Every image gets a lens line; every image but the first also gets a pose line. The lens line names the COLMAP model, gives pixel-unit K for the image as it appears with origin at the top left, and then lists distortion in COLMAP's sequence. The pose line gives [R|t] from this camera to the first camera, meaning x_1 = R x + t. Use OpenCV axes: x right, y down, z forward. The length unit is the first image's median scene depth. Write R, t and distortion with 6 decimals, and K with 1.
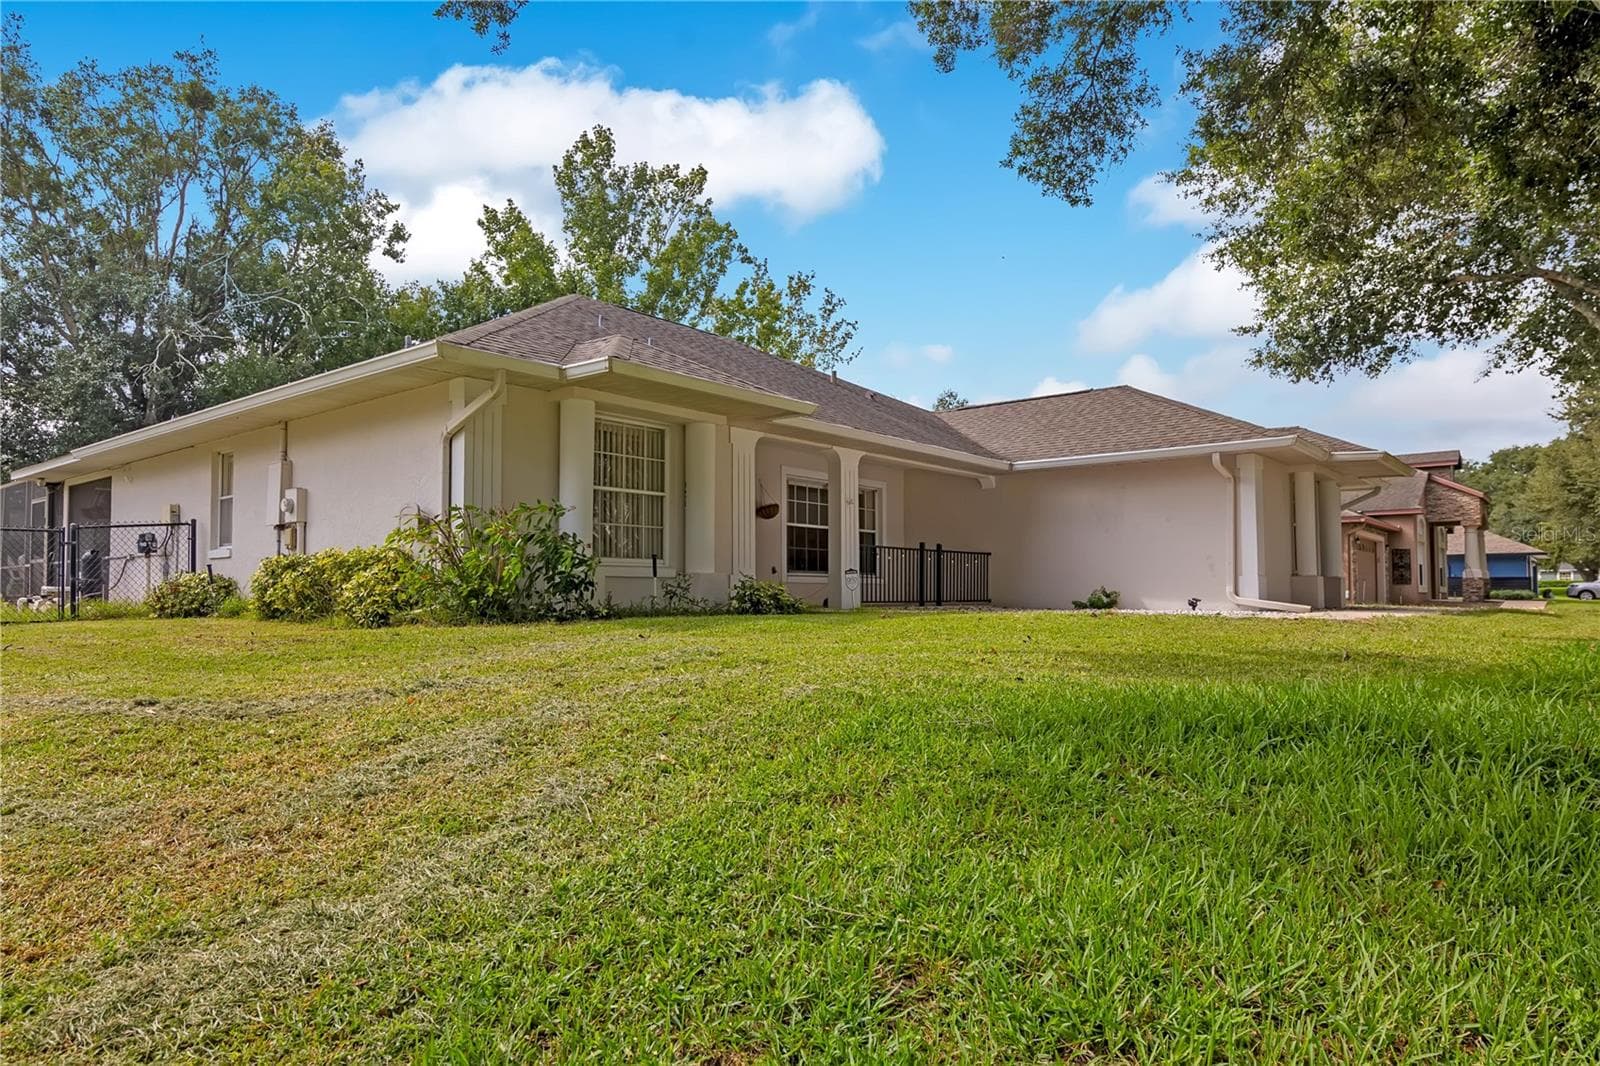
lens RADIAL K [[1058.9, 0, 797.4], [0, 1058.9, 531.0], [0, 0, 1]] dist [-0.039504, 0.000691]
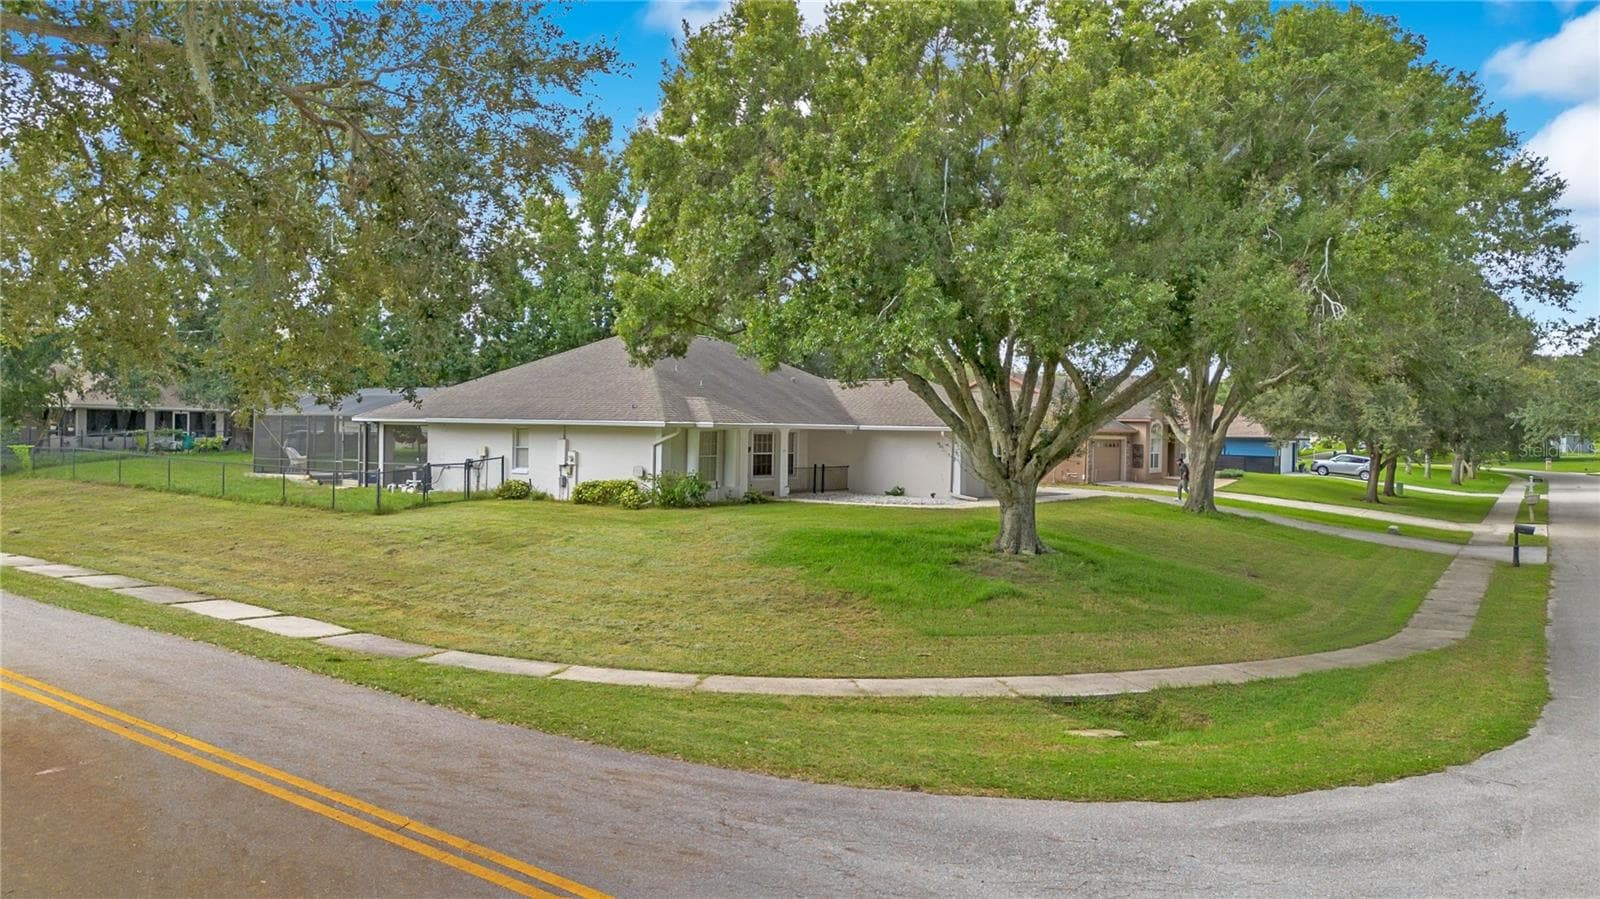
lens RADIAL K [[1135.1, 0, 807.9], [0, 1135.1, 441.0], [0, 0, 1]] dist [0.075768, -0.076940]
pose [[0.995349, 0.019459, 0.094345, -0.119100], [-0.026103, 0.997226, 0.069709, -0.195732], [-0.092727, -0.071848, 0.993096, -1.292764]]
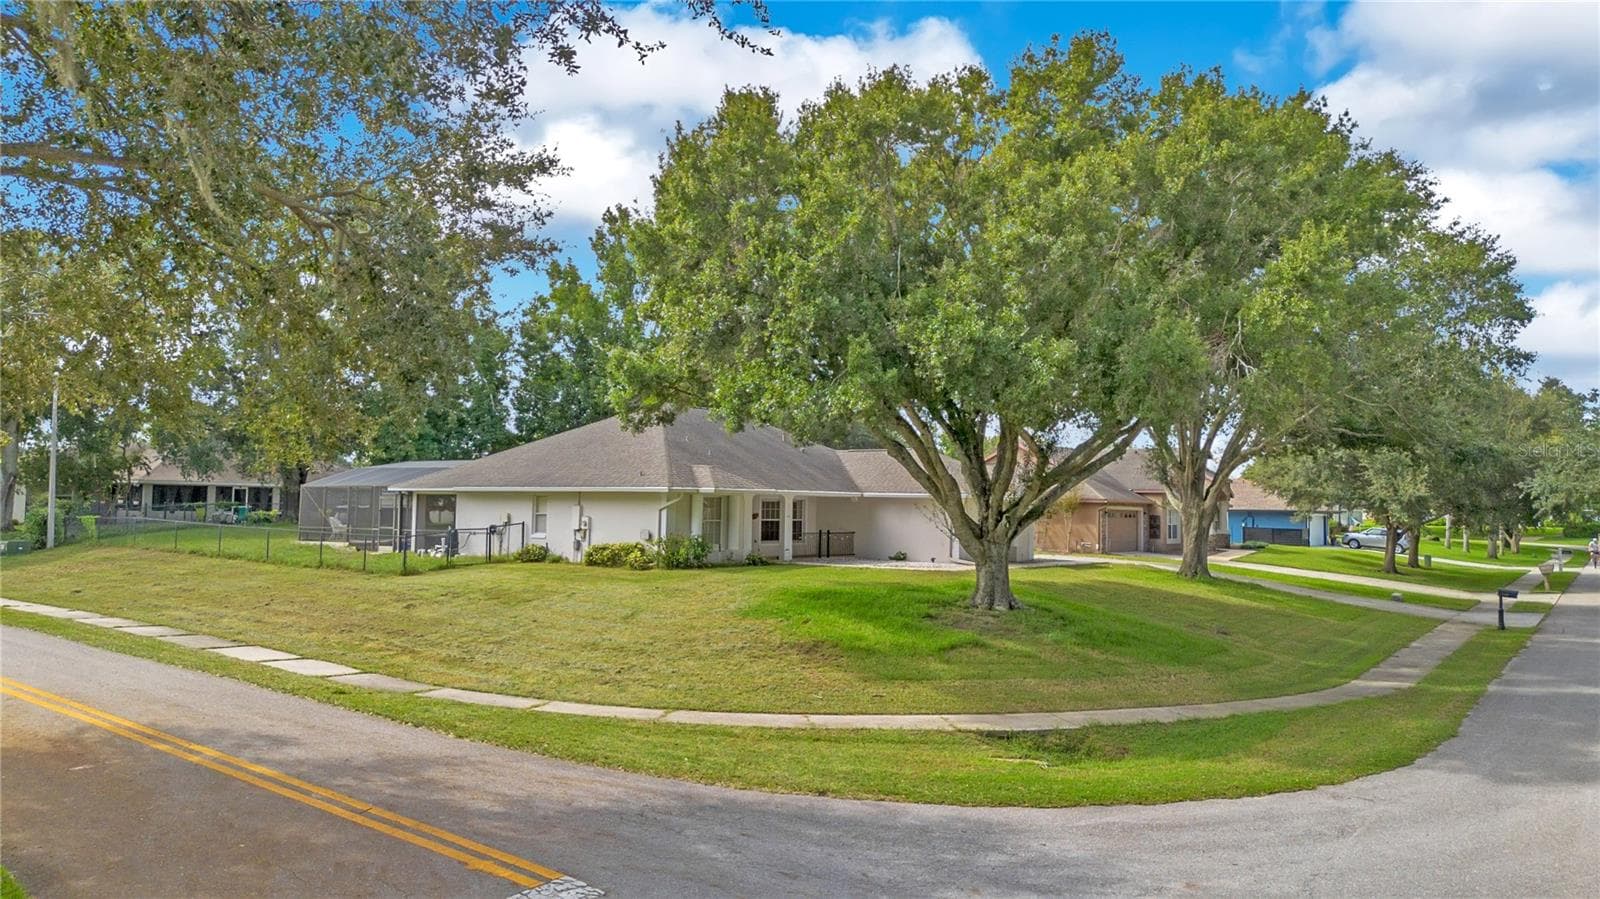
lens RADIAL K [[1135.1, 0, 807.9], [0, 1135.1, 441.0], [0, 0, 1]] dist [0.075768, -0.076940]
pose [[0.998713, 0.021167, 0.046099, -0.028575], [-0.021264, 0.999773, 0.001622, -0.181749], [-0.046054, -0.002600, 0.998936, -1.420282]]
